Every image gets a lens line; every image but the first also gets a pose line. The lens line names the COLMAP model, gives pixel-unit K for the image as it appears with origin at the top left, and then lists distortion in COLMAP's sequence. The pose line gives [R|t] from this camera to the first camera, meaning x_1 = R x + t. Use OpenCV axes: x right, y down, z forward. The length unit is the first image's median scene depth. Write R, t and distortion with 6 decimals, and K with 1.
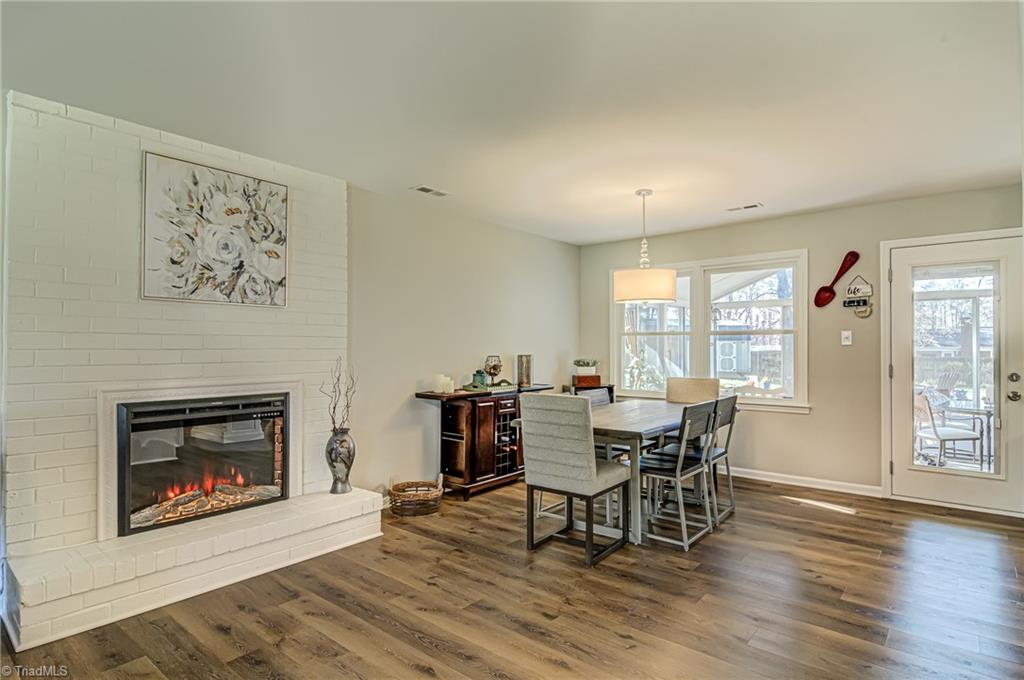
lens RADIAL K [[543.4, 0, 521.9], [0, 543.4, 343.4], [0, 0, 1]] dist [0.011367, -0.004831]
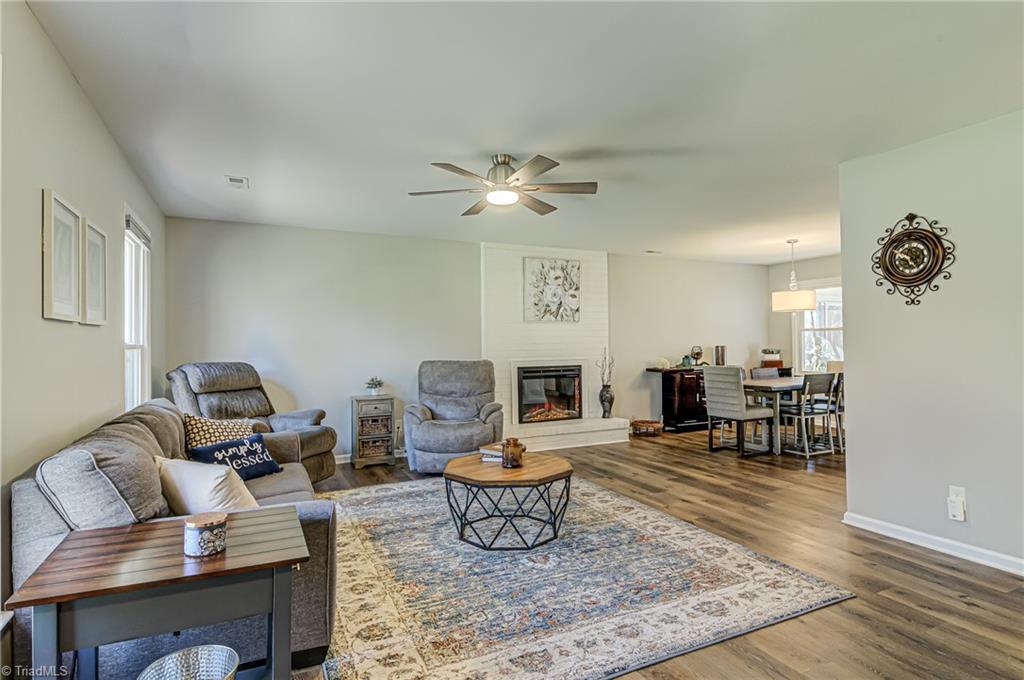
lens RADIAL K [[543.4, 0, 511.6], [0, 543.4, 342.3], [0, 0, 1]] dist [0.011367, -0.004831]
pose [[0.905254, -0.009410, -0.424767, 0.155963], [0.013553, 0.999885, 0.006734, -0.007841], [0.424655, -0.011853, 0.905278, -0.767190]]
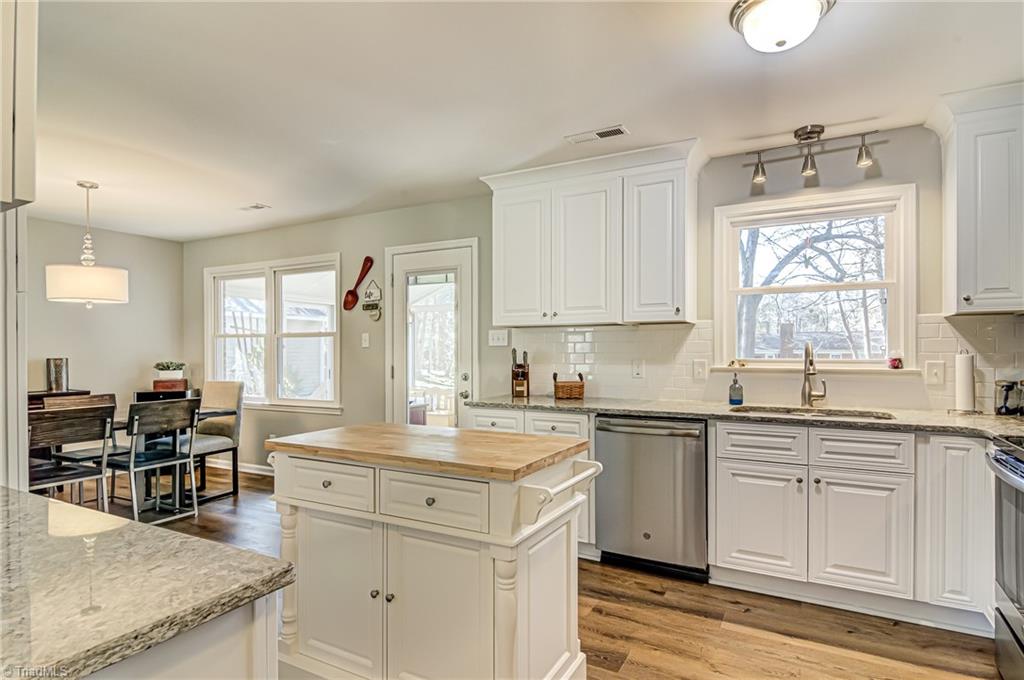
lens RADIAL K [[543.4, 0, 519.5], [0, 543.4, 356.3], [0, 0, 1]] dist [0.011367, -0.004831]
pose [[0.981856, -0.003856, 0.189590, 0.770872], [0.000288, 0.999822, 0.018846, 0.000614], [-0.189629, -0.018449, 0.981682, -0.070415]]
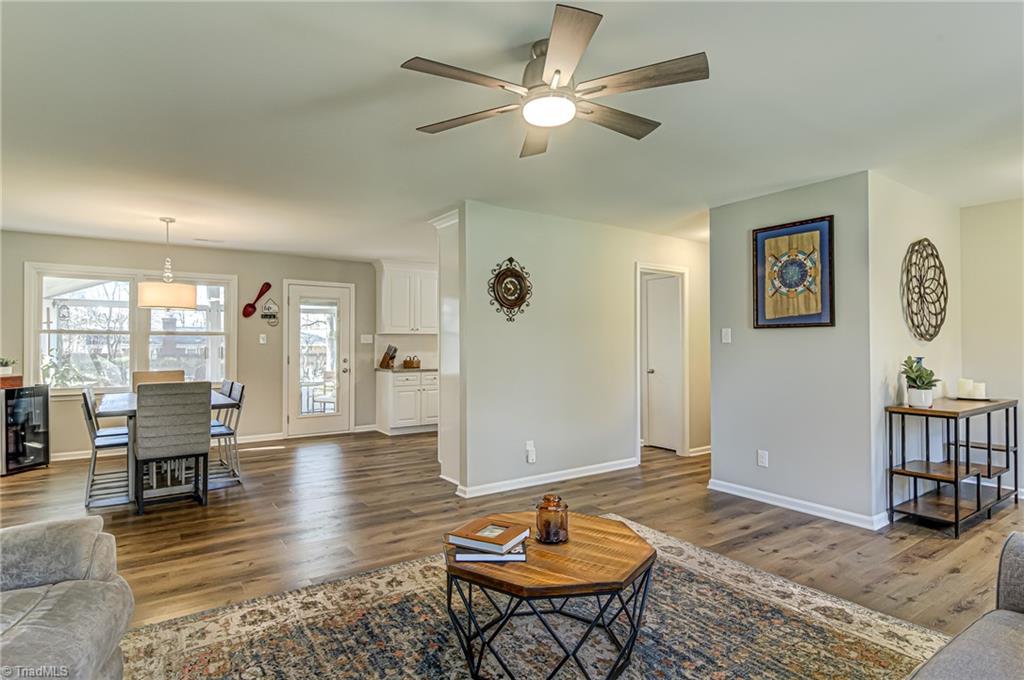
lens RADIAL K [[543.4, 0, 520.1], [0, 543.4, 338.9], [0, 0, 1]] dist [0.011367, -0.004831]
pose [[0.265676, 0.008894, 0.964021, -0.755202], [-0.007533, 0.999946, -0.007150, -0.004915], [-0.964033, -0.005363, 0.265729, -0.101429]]
